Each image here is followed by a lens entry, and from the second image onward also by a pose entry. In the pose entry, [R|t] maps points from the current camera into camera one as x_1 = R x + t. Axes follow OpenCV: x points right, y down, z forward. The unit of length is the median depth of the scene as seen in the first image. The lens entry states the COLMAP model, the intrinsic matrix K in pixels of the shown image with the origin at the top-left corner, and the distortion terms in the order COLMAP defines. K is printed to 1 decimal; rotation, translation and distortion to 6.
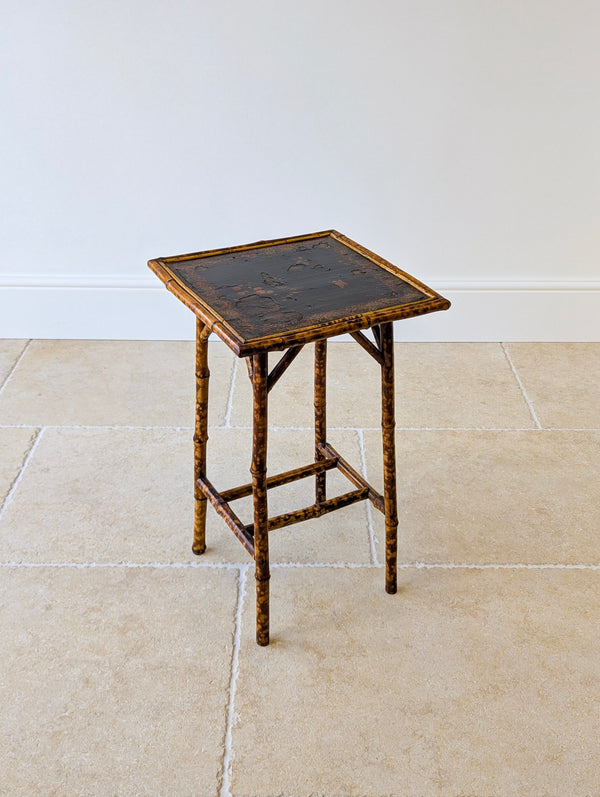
lens RADIAL K [[880.5, 0, 304.6], [0, 880.5, 439.5], [0, 0, 1]] dist [0.036717, 0.000000]
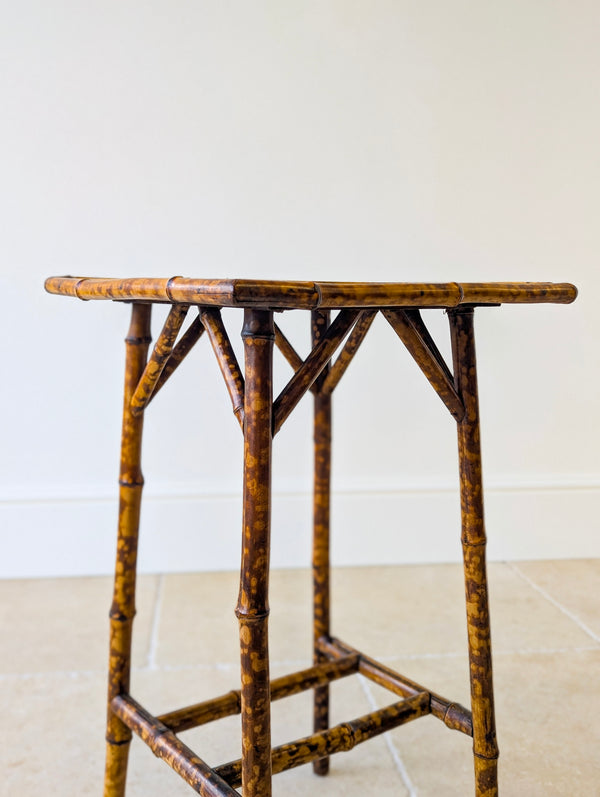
lens RADIAL K [[862.7, 0, 295.3], [0, 862.7, 410.2], [0, 0, 1]] dist [0.033379, 0.000000]
pose [[0.993210, -0.019919, 0.114613, -0.070719], [0.066085, 0.907432, -0.414970, 0.116521], [-0.095738, 0.419727, 0.902587, 0.450111]]
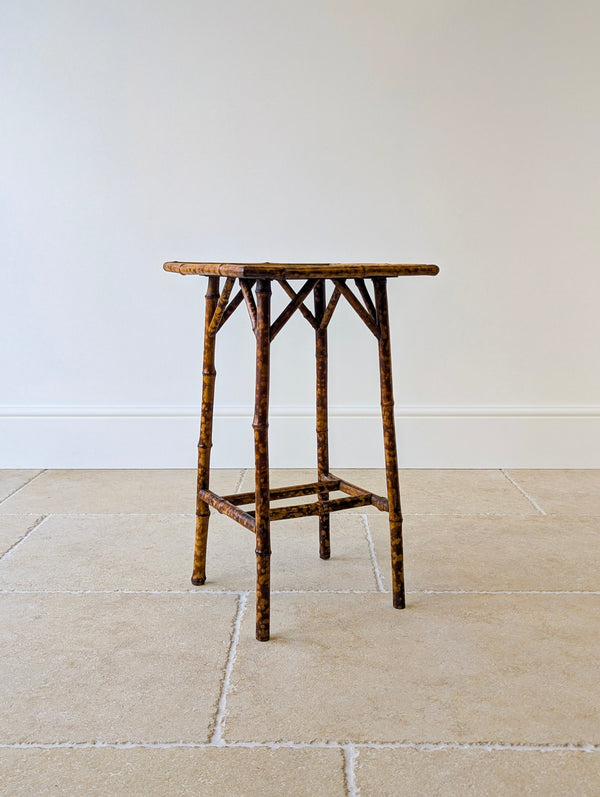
lens RADIAL K [[862.7, 0, 300.0], [0, 862.7, 433.4], [0, 0, 1]] dist [0.033379, 0.000000]
pose [[0.999868, -0.007080, -0.014628, 0.006760], [0.001319, 0.932494, -0.361182, 0.348457], [0.016197, 0.361115, 0.932380, 0.067620]]
